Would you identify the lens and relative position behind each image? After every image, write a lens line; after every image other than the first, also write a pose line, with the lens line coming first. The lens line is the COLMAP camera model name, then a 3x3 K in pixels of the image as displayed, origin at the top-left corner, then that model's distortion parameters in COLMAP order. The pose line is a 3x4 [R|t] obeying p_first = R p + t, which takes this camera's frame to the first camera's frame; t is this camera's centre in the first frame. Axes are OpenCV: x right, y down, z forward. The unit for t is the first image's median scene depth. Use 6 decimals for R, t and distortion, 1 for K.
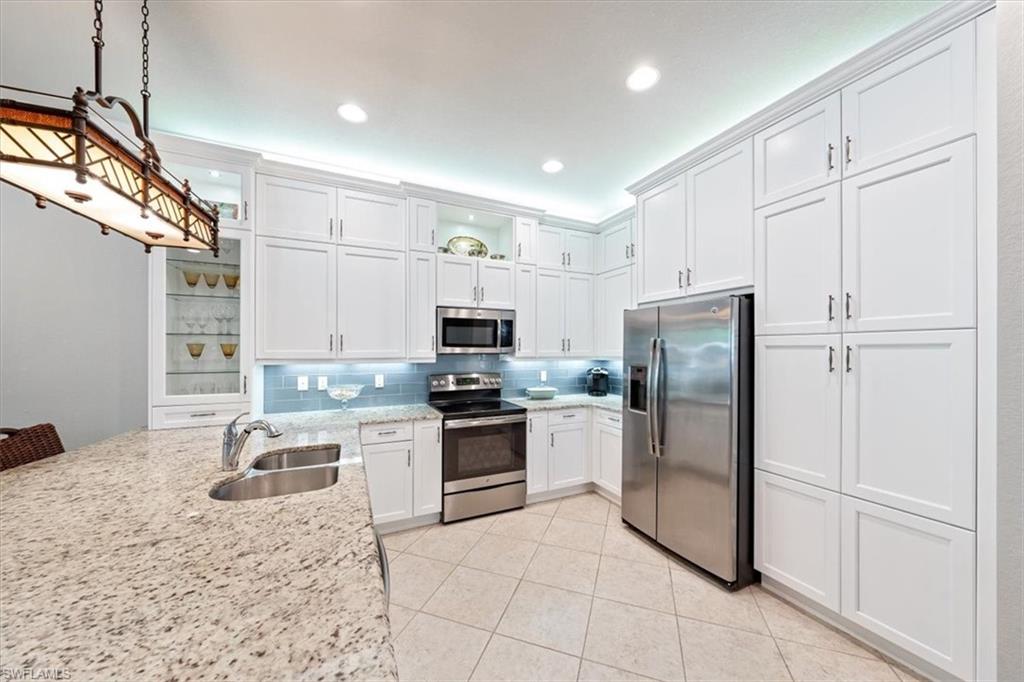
lens RADIAL K [[350.7, 0, 514.2], [0, 350.7, 349.5], [0, 0, 1]] dist [-0.000227, -0.000004]
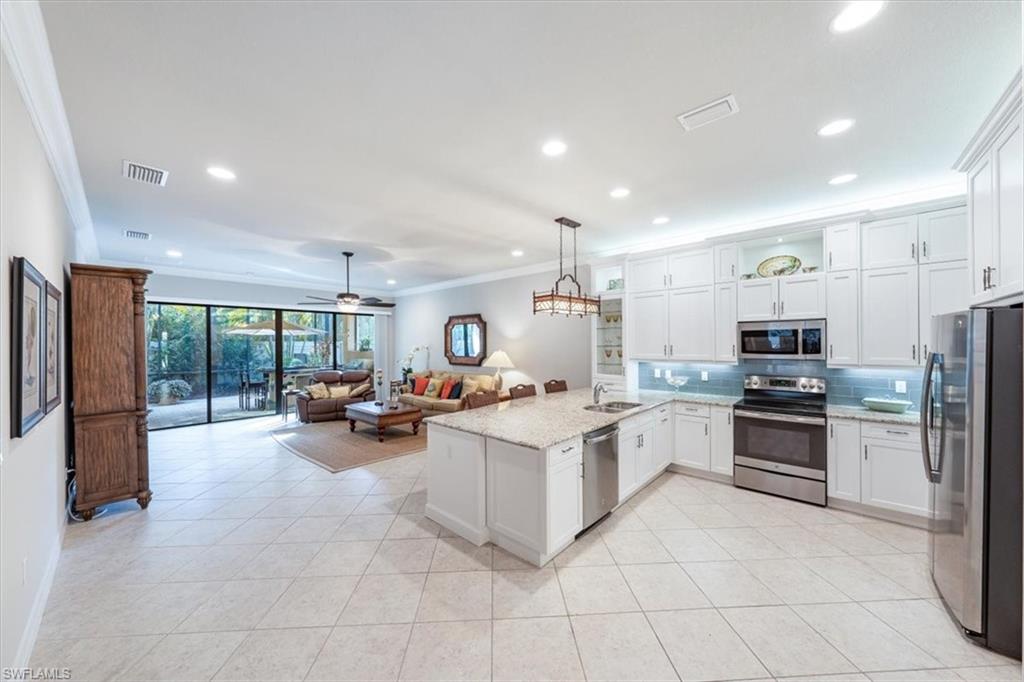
lens RADIAL K [[354.4, 0, 514.5], [0, 354.4, 345.1], [0, 0, 1]] dist [-0.002278, -0.000022]
pose [[0.389807, 0.000968, -0.920896, 0.682599], [0.007744, 0.999961, 0.004329, -0.051202], [0.920864, -0.008819, 0.389784, -0.284405]]
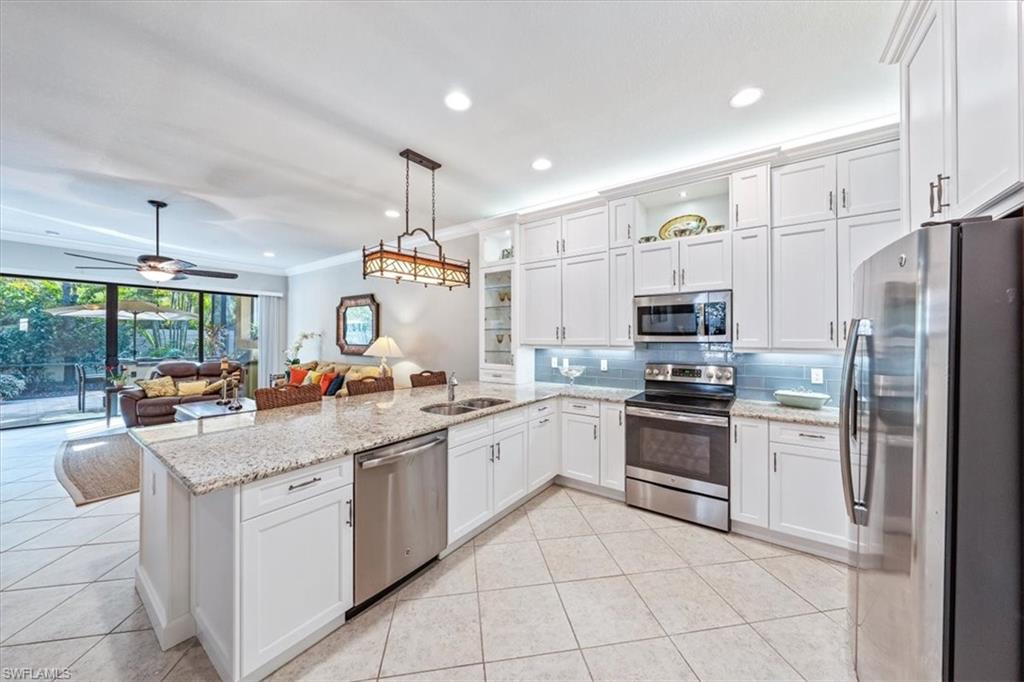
lens RADIAL K [[350.1, 0, 518.5], [0, 350.1, 338.2], [0, 0, 1]] dist [-0.001514, -0.000118]
pose [[0.491003, -0.000098, -0.871158, 0.524773], [-0.000081, 1.000000, -0.000158, 0.000838], [0.871158, 0.000148, 0.491003, 0.196581]]
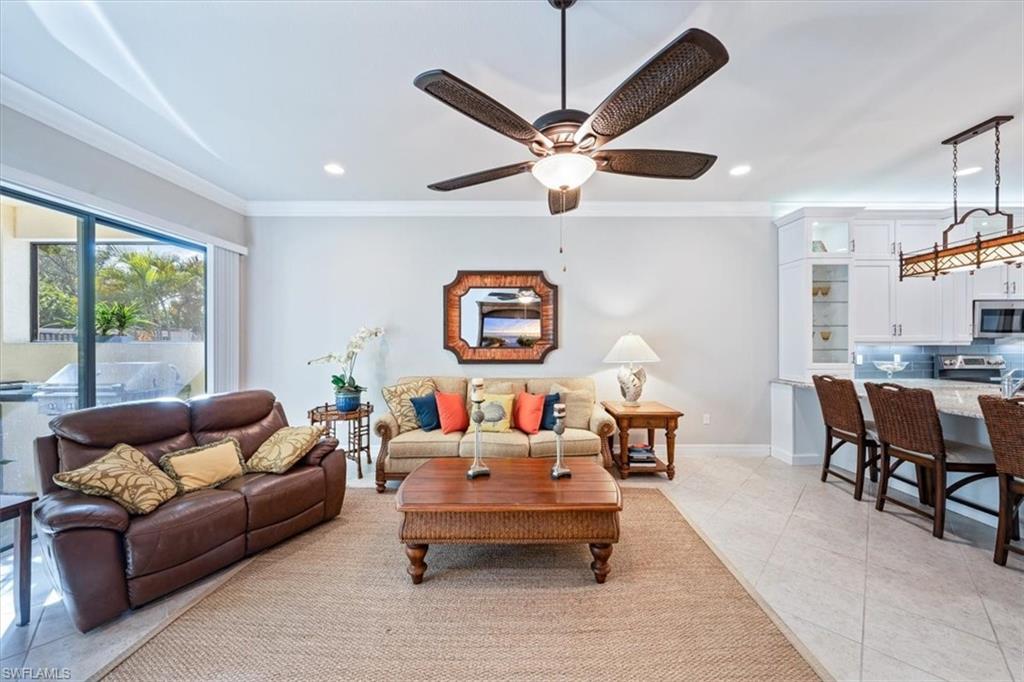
lens RADIAL K [[370.4, 0, 515.1], [0, 370.4, 341.0], [0, 0, 1]] dist [-0.003207, -0.000176]
pose [[0.907841, -0.004651, -0.419289, -1.184937], [0.005317, 0.999986, 0.000420, 0.014135], [0.419281, -0.002610, 0.907853, -0.910589]]
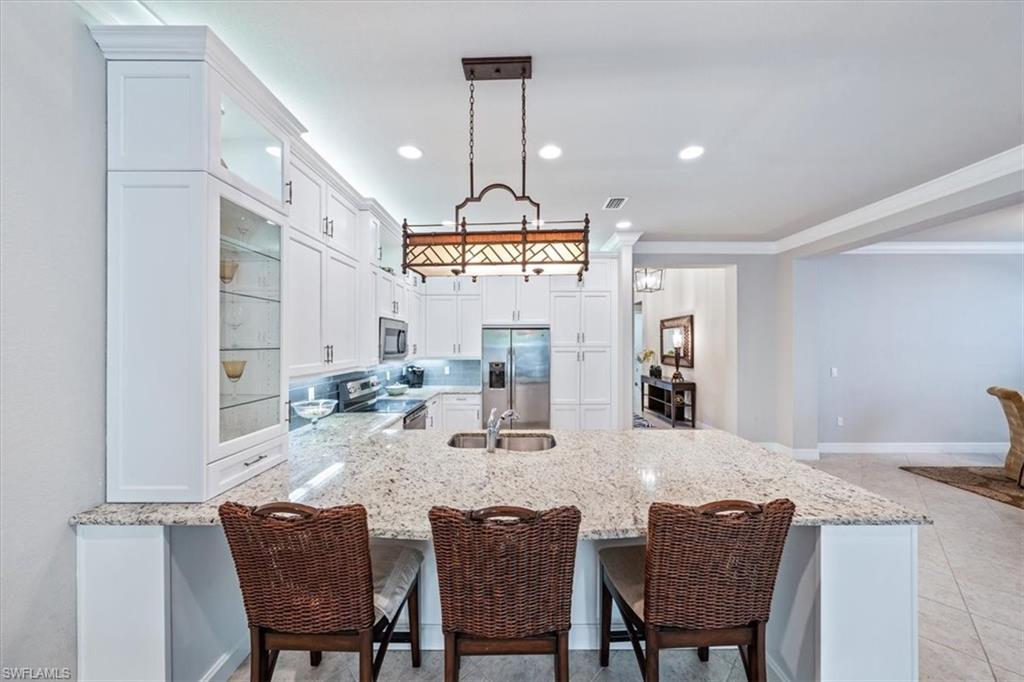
lens RADIAL K [[349.2, 0, 507.2], [0, 349.2, 342.0], [0, 0, 1]] dist [-0.000038, 0.000011]
pose [[0.443008, 0.001113, 0.896517, -1.034434], [-0.001187, 0.999999, -0.000655, -0.047170], [-0.896517, -0.000775, 0.443009, 0.167369]]
